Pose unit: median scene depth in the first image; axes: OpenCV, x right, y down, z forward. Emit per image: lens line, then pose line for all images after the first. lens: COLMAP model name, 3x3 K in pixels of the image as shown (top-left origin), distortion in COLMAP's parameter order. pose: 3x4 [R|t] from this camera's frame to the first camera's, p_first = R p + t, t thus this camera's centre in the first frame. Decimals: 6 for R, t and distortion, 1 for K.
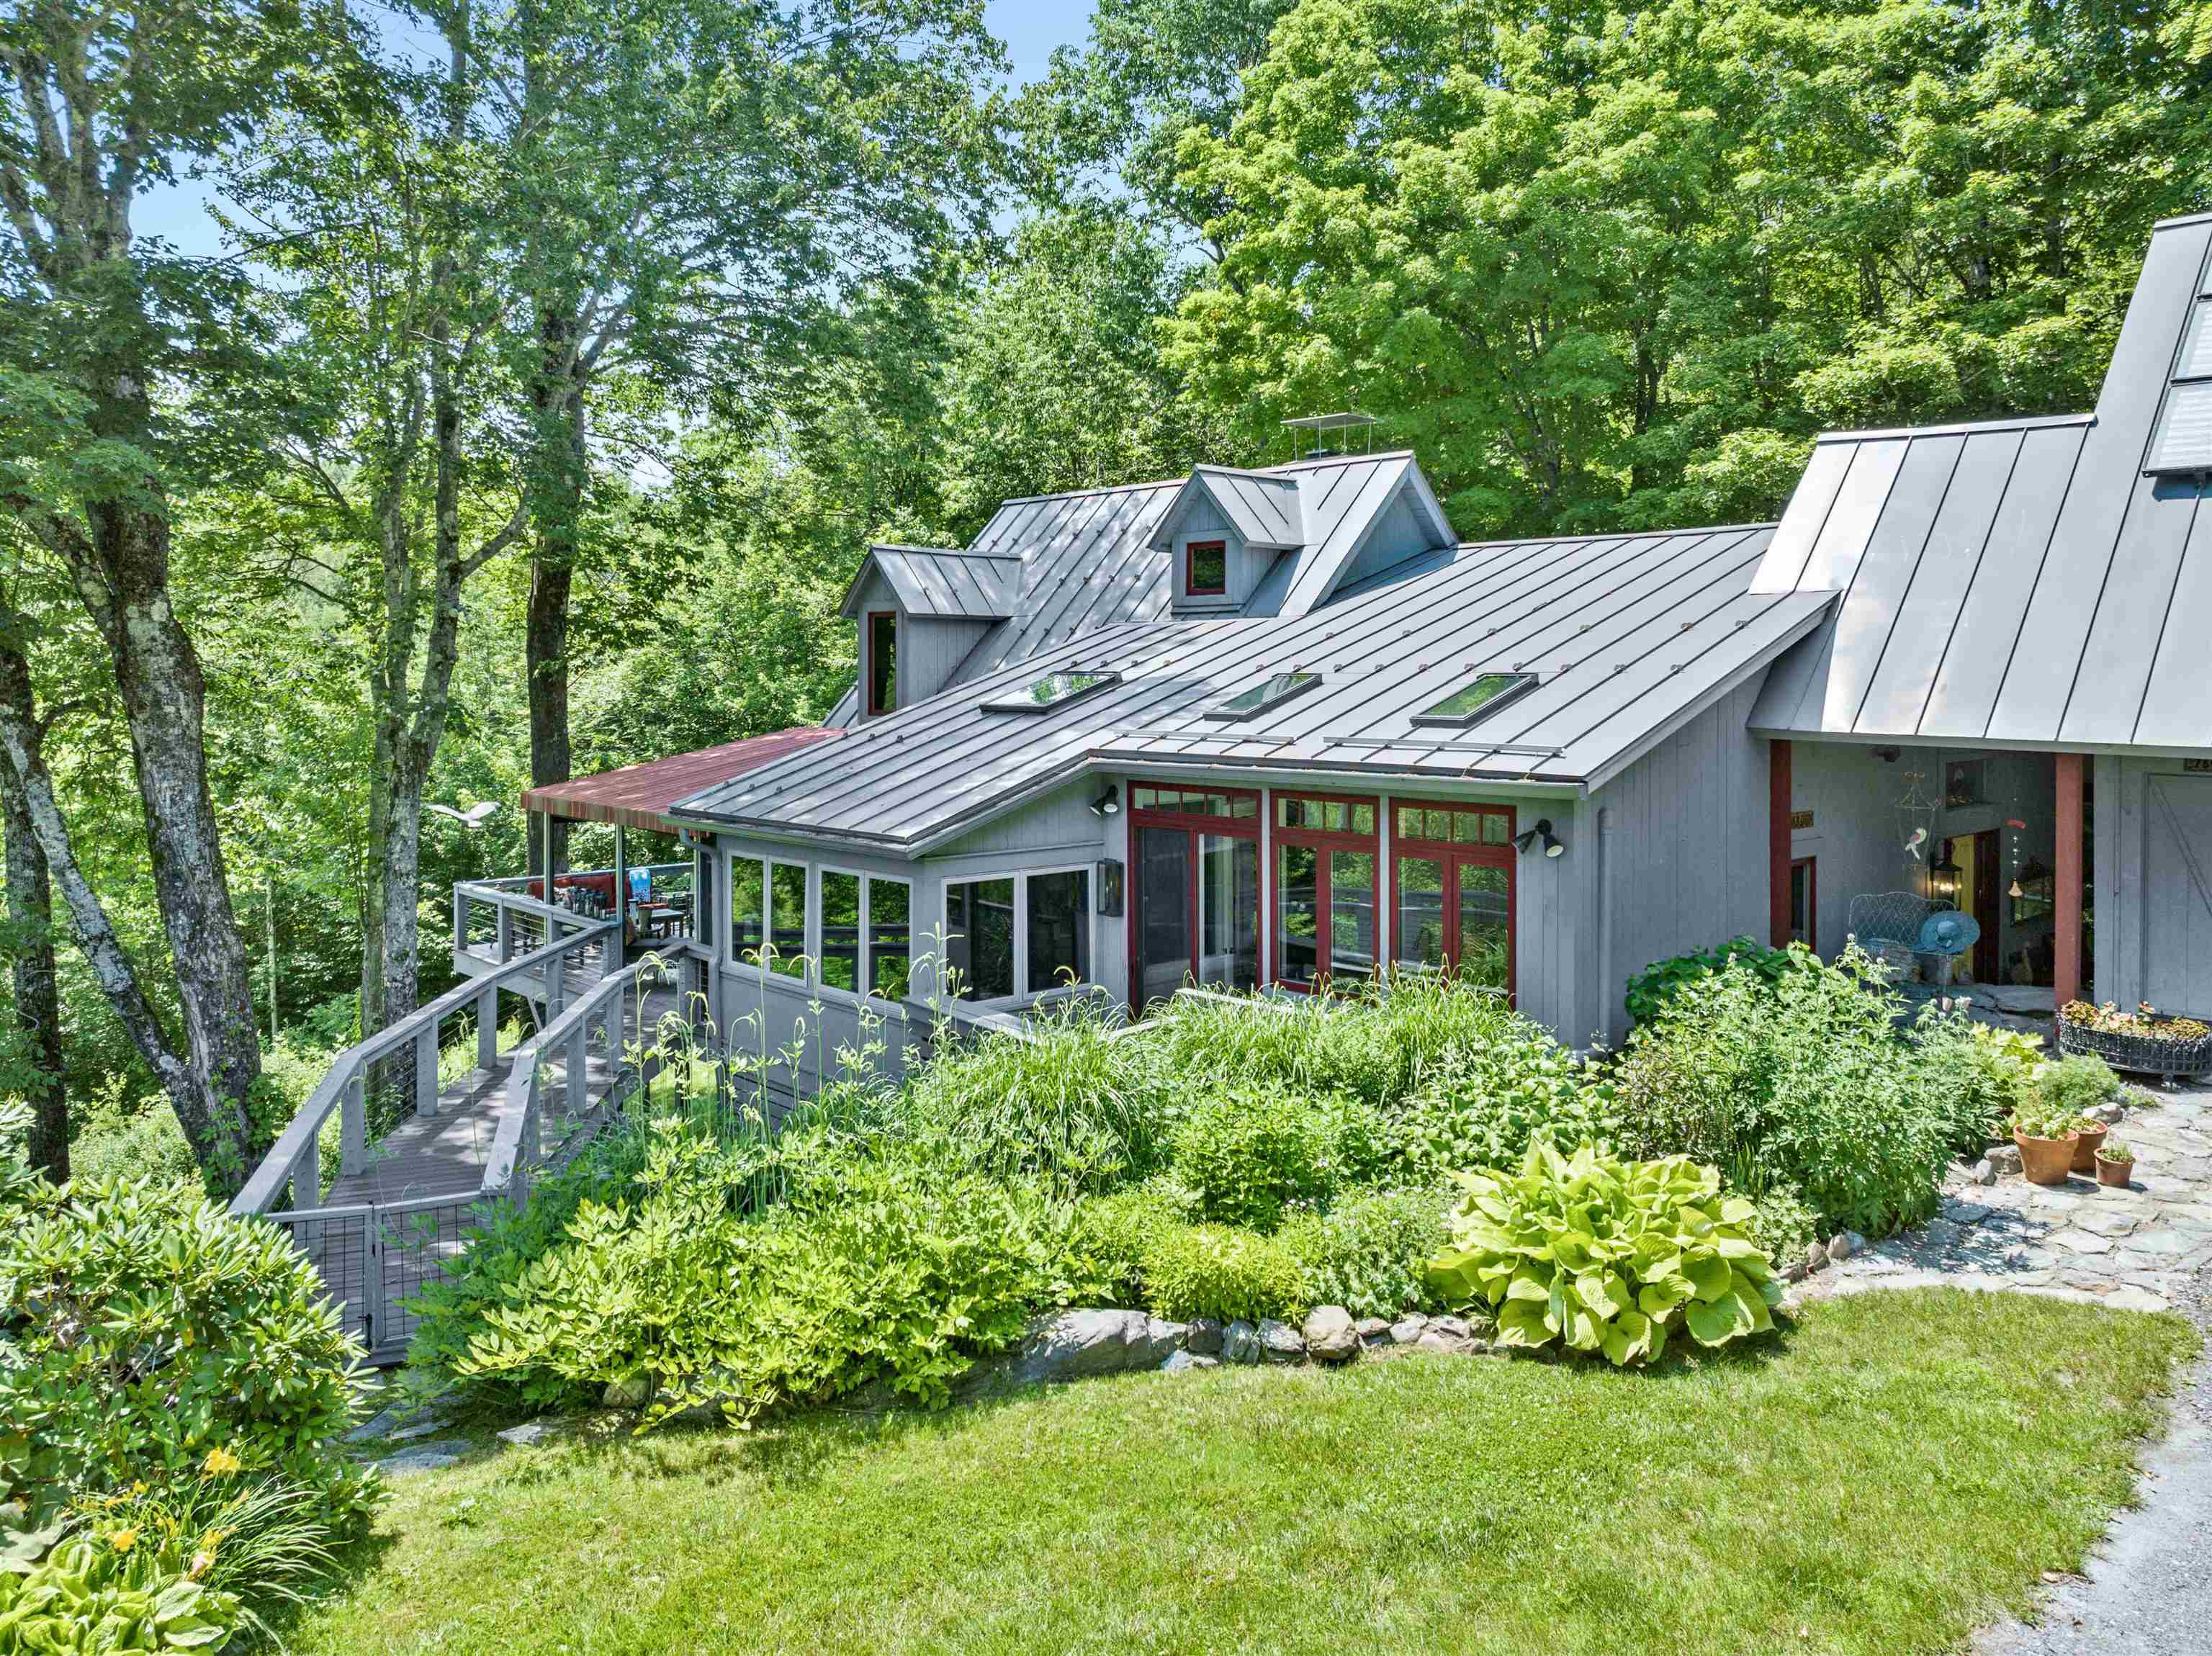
lens RADIAL K [[1635.2, 0, 1153.6], [0, 1635.2, 708.8], [0, 0, 1]] dist [-0.036598, 0.020897]
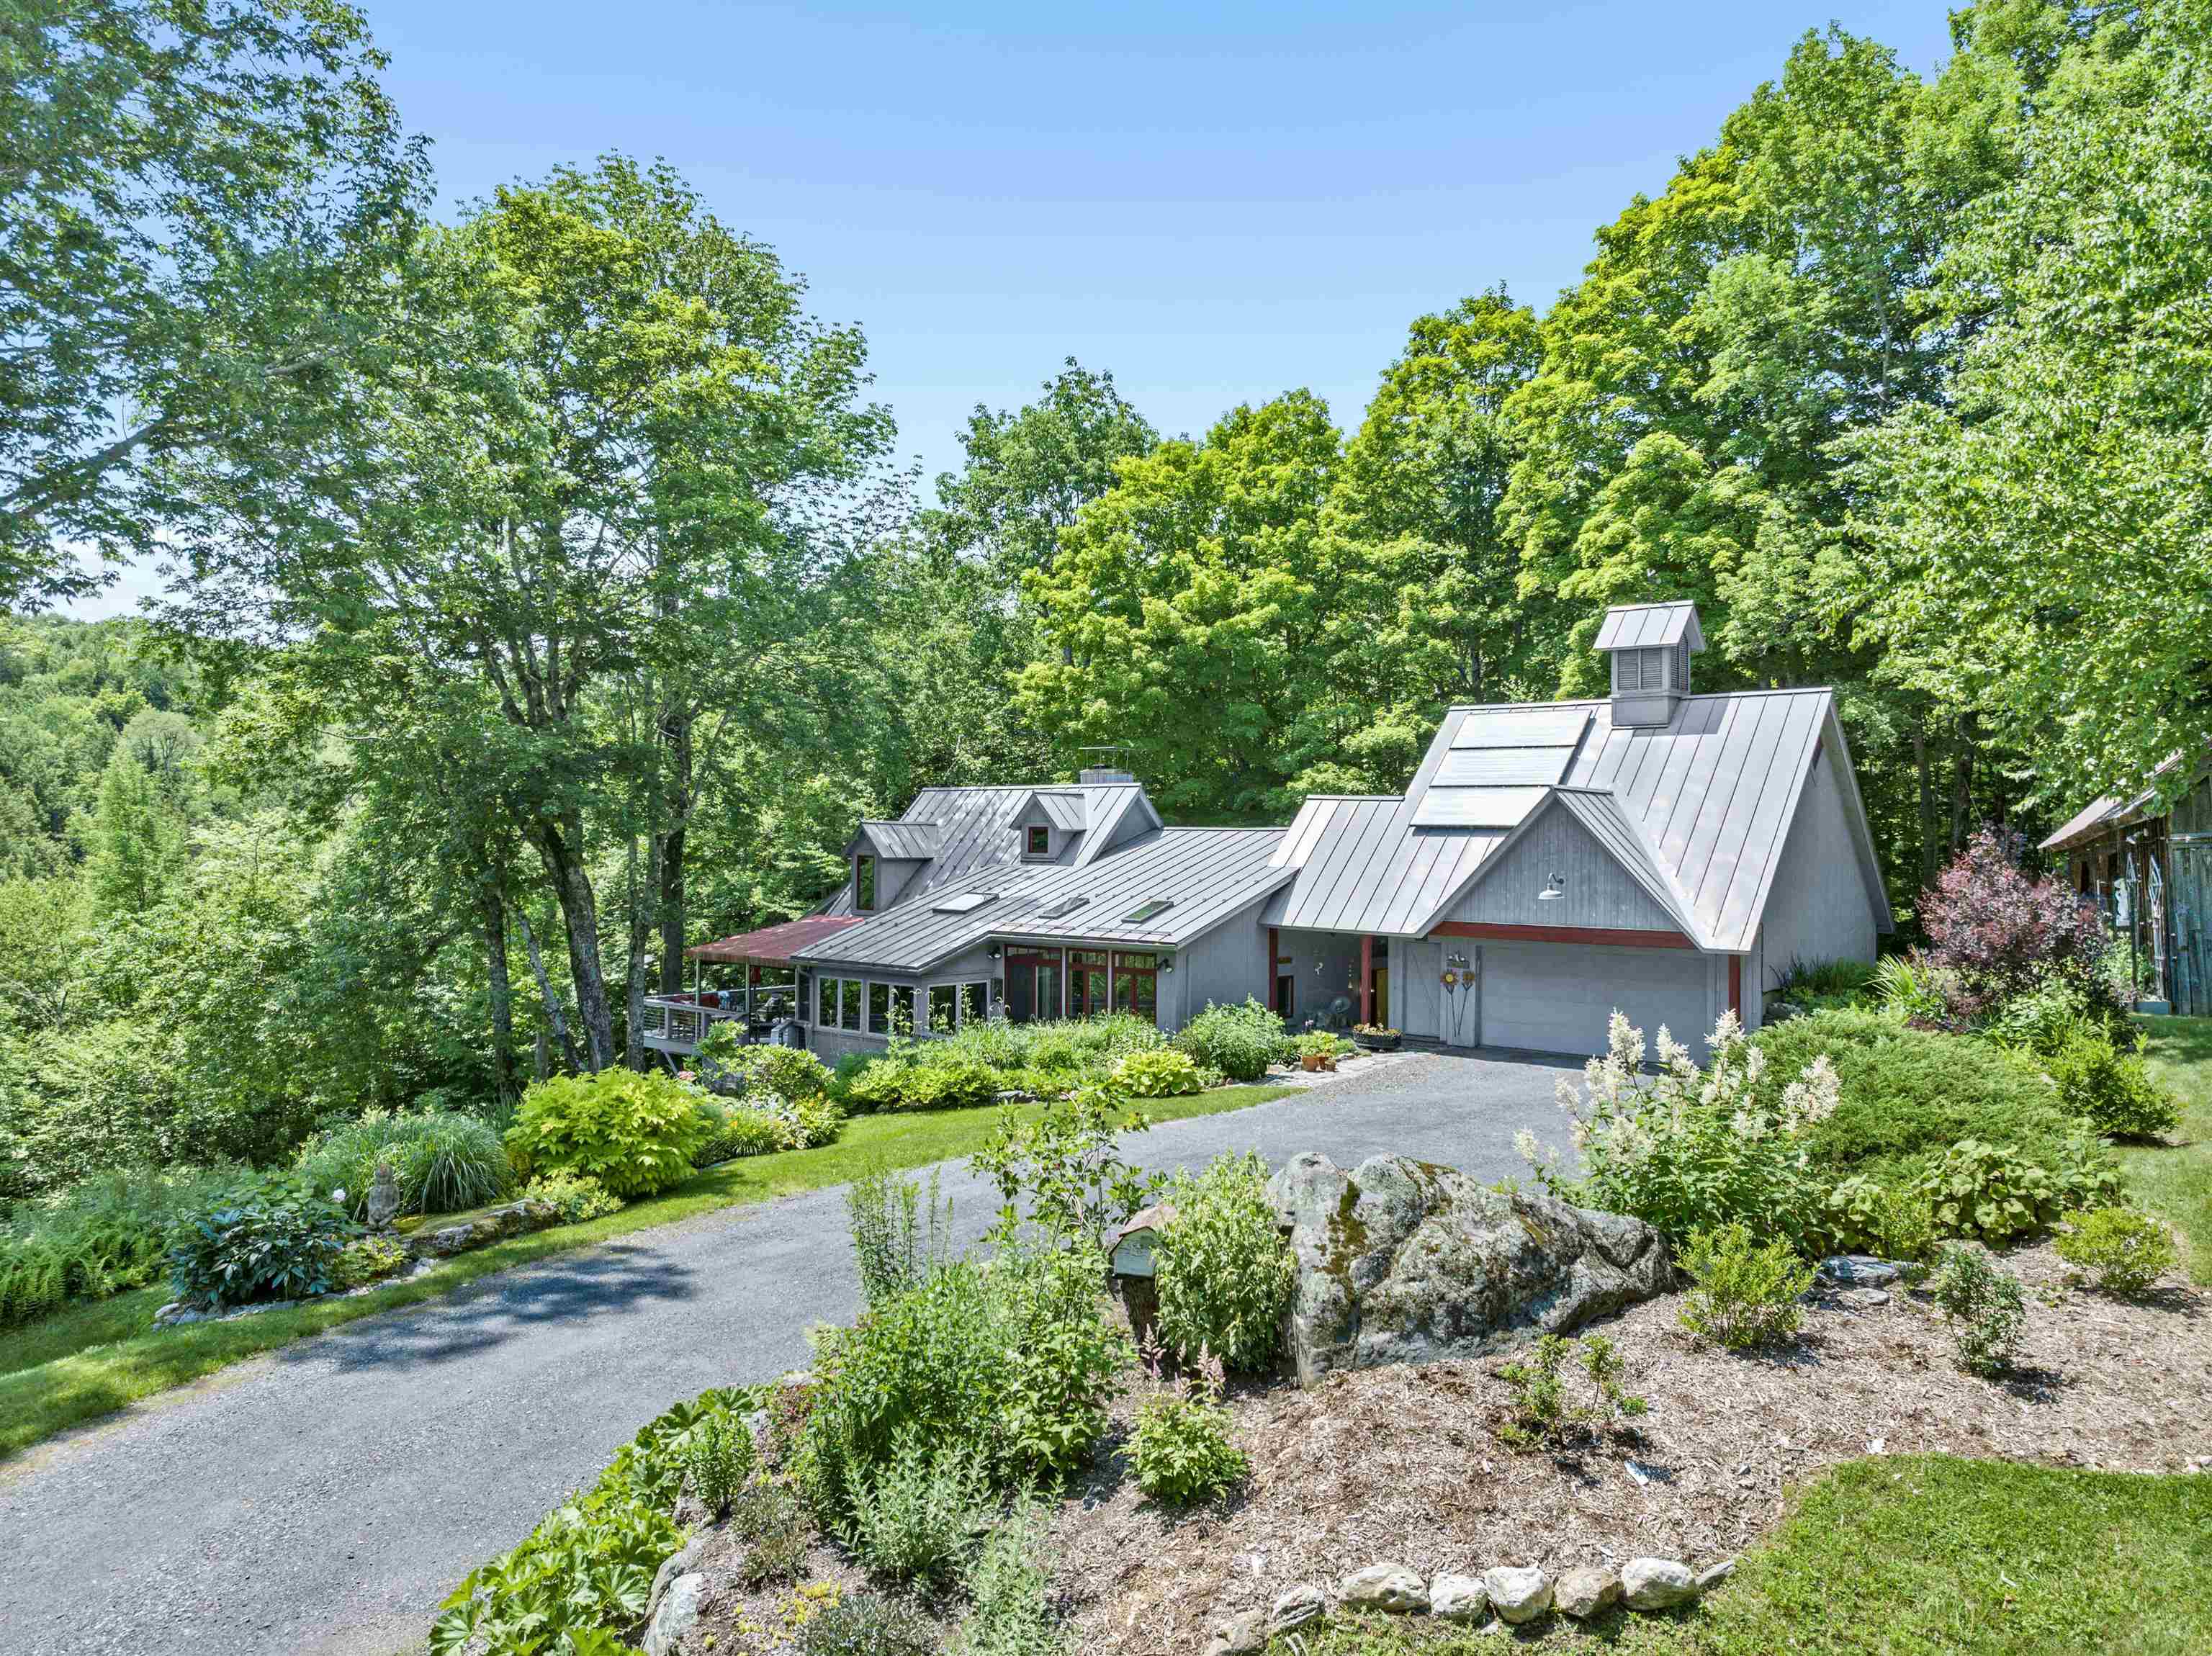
lens RADIAL K [[1551.3, 0, 1151.7], [0, 1551.3, 828.4], [0, 0, 1]] dist [-0.003383, -0.001282]
pose [[0.993424, 0.014267, 0.113605, -0.049725], [-0.010107, 0.999260, -0.037110, -0.033160], [-0.114050, 0.035718, 0.992833, -0.990578]]
